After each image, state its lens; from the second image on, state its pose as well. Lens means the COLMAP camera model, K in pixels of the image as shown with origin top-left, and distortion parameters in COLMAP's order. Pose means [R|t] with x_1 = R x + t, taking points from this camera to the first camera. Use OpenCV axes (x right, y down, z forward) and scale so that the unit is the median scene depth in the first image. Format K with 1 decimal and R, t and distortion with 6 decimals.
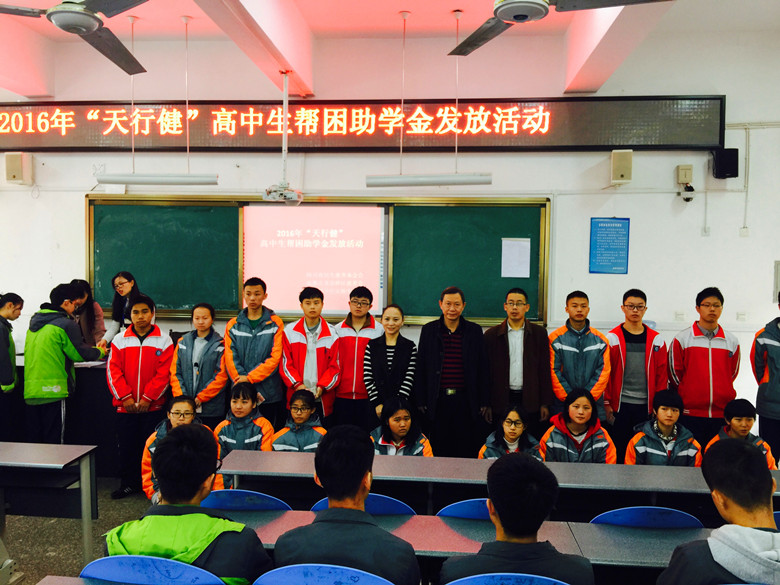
lens RADIAL K [[665.6, 0, 392.2], [0, 665.6, 293.7], [0, 0, 1]] dist [0.013237, -0.058621]
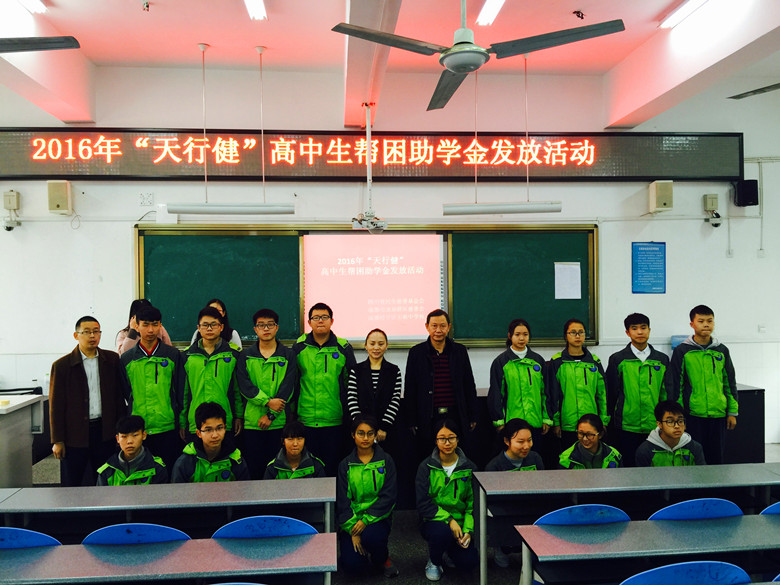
lens RADIAL K [[665.6, 0, 348.5], [0, 665.6, 306.7], [0, 0, 1]] dist [0.013237, -0.058621]
pose [[0.986831, -0.027595, 0.159385, -0.326357], [0.030753, 0.999376, -0.017380, -0.003755], [-0.158806, 0.022053, 0.987063, -0.000638]]
